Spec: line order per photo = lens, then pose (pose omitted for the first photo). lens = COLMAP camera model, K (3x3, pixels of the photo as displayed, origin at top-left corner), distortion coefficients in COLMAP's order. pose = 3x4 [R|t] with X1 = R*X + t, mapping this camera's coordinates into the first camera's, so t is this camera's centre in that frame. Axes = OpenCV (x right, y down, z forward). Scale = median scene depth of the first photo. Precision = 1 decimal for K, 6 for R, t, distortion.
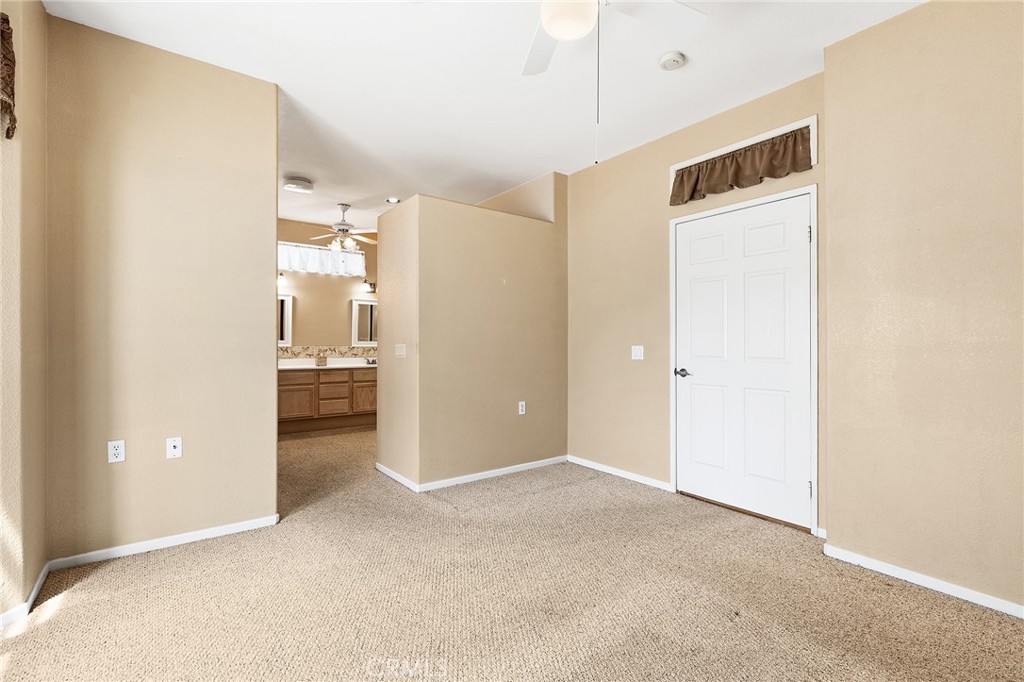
lens RADIAL K [[461.5, 0, 511.7], [0, 461.5, 339.2], [0, 0, 1]] dist [-0.002805, 0.000594]
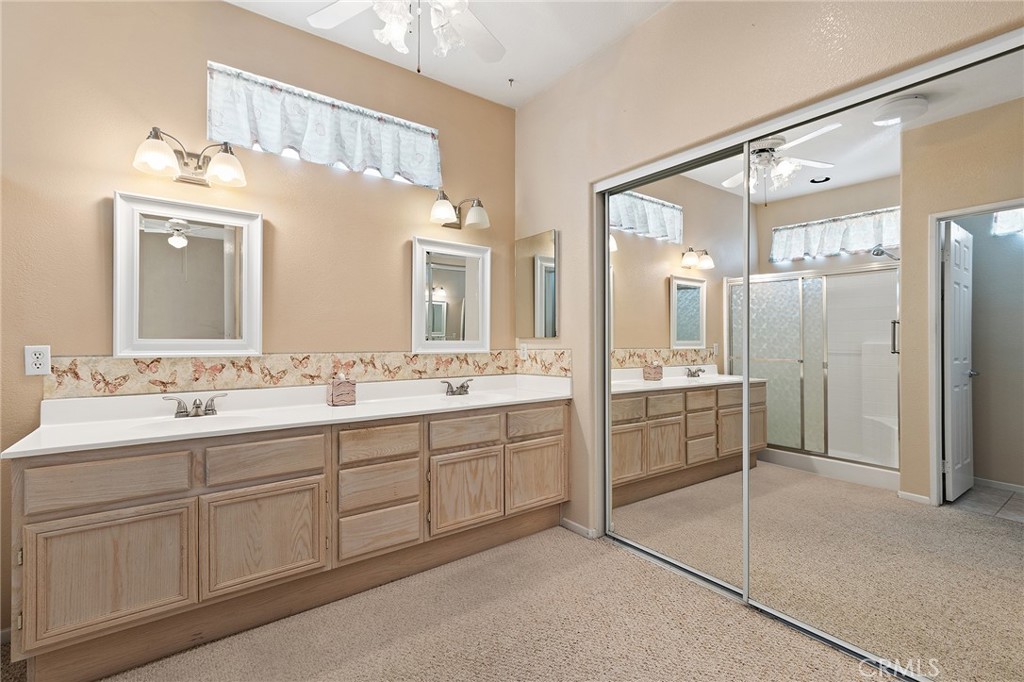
lens RADIAL K [[461.5, 0, 513.1], [0, 461.5, 340.5], [0, 0, 1]] dist [-0.002805, 0.000594]
pose [[0.999940, -0.008550, -0.006912, -0.268633], [0.008567, 0.999960, 0.002417, 0.004418], [0.006891, -0.002477, 0.999973, 0.621334]]
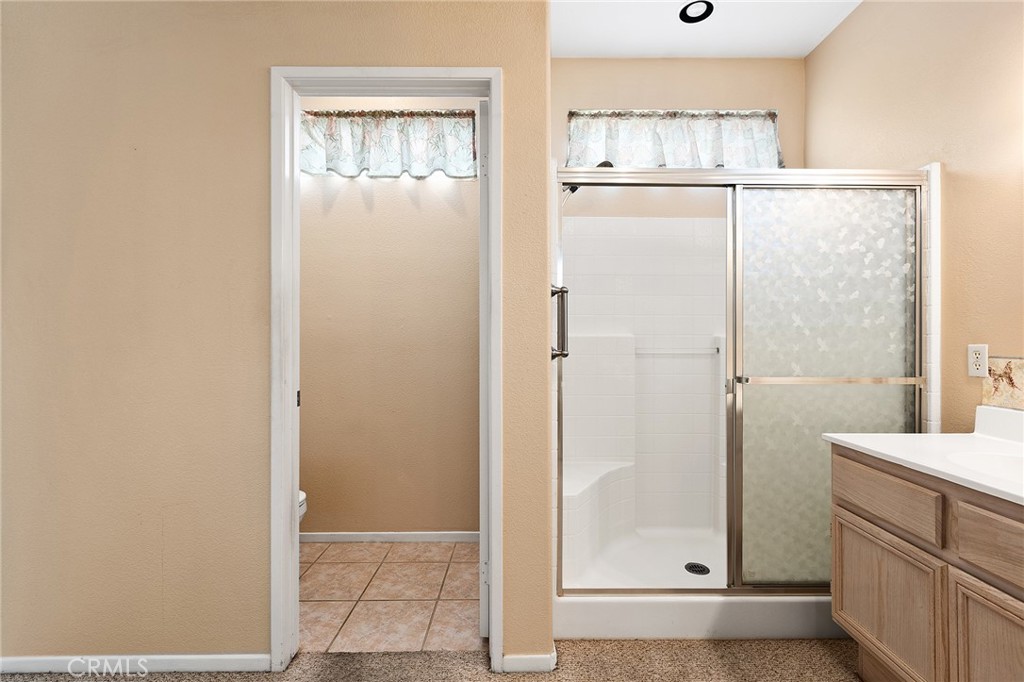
lens RADIAL K [[461.5, 0, 511.4], [0, 461.5, 336.8], [0, 0, 1]] dist [-0.002805, 0.000594]
pose [[-0.588373, -0.007898, -0.808551, -0.198300], [-0.000639, 0.999957, -0.009303, 0.004145], [0.808589, -0.004957, -0.588353, 0.859494]]
